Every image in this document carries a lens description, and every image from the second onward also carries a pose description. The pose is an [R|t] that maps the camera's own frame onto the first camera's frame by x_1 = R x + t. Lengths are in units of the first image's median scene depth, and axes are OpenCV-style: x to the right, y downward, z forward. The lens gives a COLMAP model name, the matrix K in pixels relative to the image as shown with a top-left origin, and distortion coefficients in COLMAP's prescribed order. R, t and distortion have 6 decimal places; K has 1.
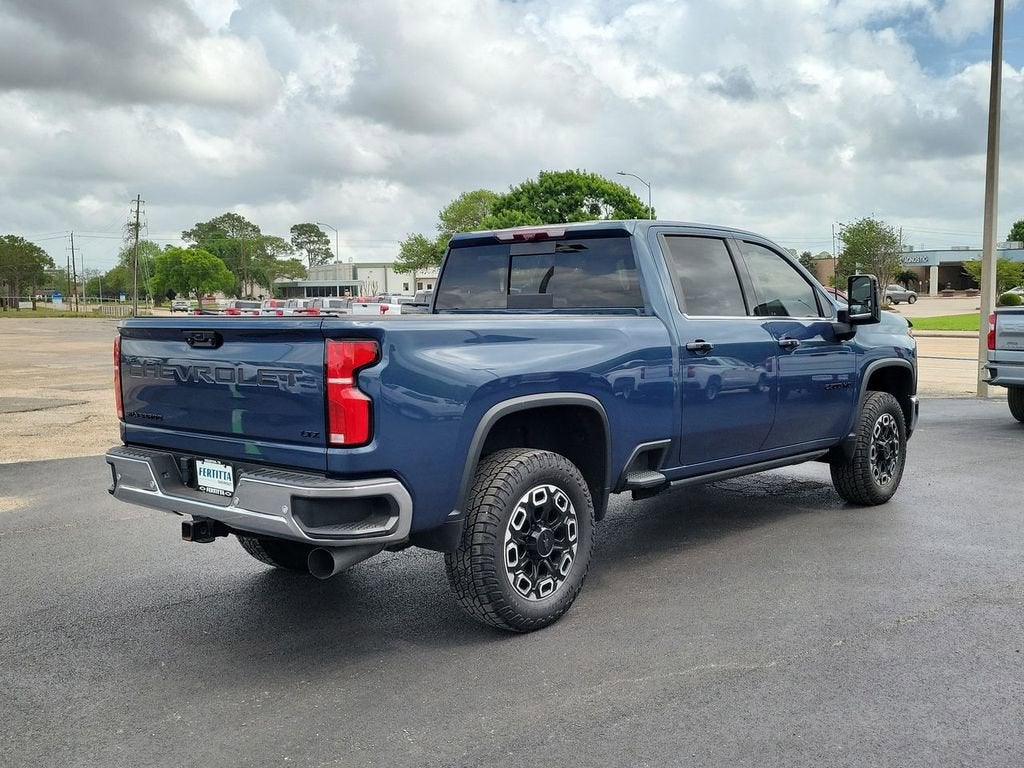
lens RADIAL K [[1067.2, 0, 512.0], [0, 1067.2, 384.0], [0, 0, 1]] dist [0.009140, 0.002588]
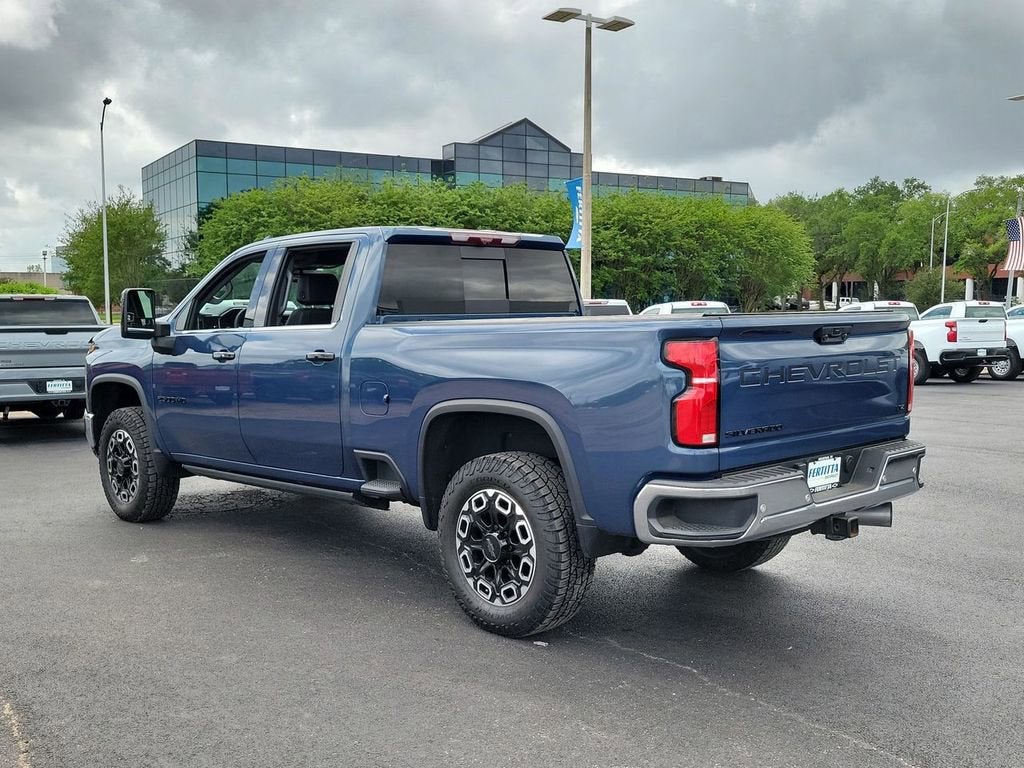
lens RADIAL K [[1073.8, 0, 528.1], [0, 1073.8, 389.2], [0, 0, 1]] dist [-0.008006, 0.033037]
pose [[0.005496, -0.054962, 0.998473, -1.264857], [0.072158, 0.995907, 0.054424, -0.067202], [-0.997378, 0.071749, 0.009439, 1.235589]]
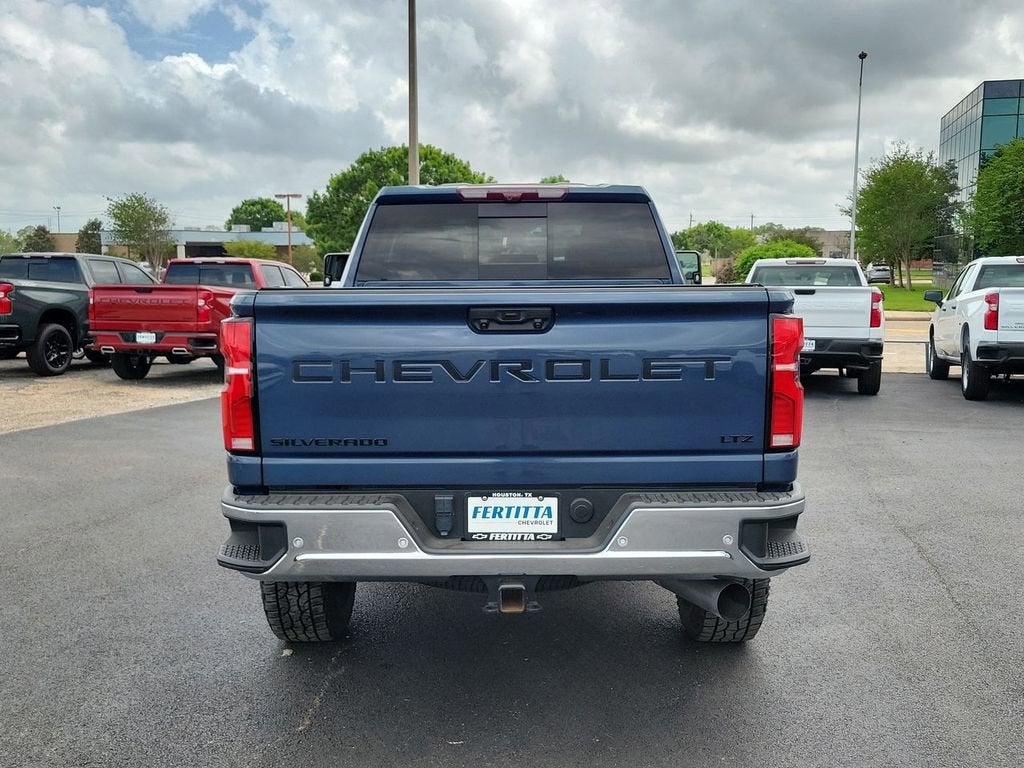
lens RADIAL K [[1042.0, 0, 416.0], [0, 1042.0, 420.1], [0, 0, 1]] dist [0.009346, -0.012954]
pose [[0.744412, -0.082774, 0.662570, -0.754905], [0.046921, 0.996318, 0.071751, -0.027560], [-0.666070, -0.022324, 0.745555, 0.519622]]
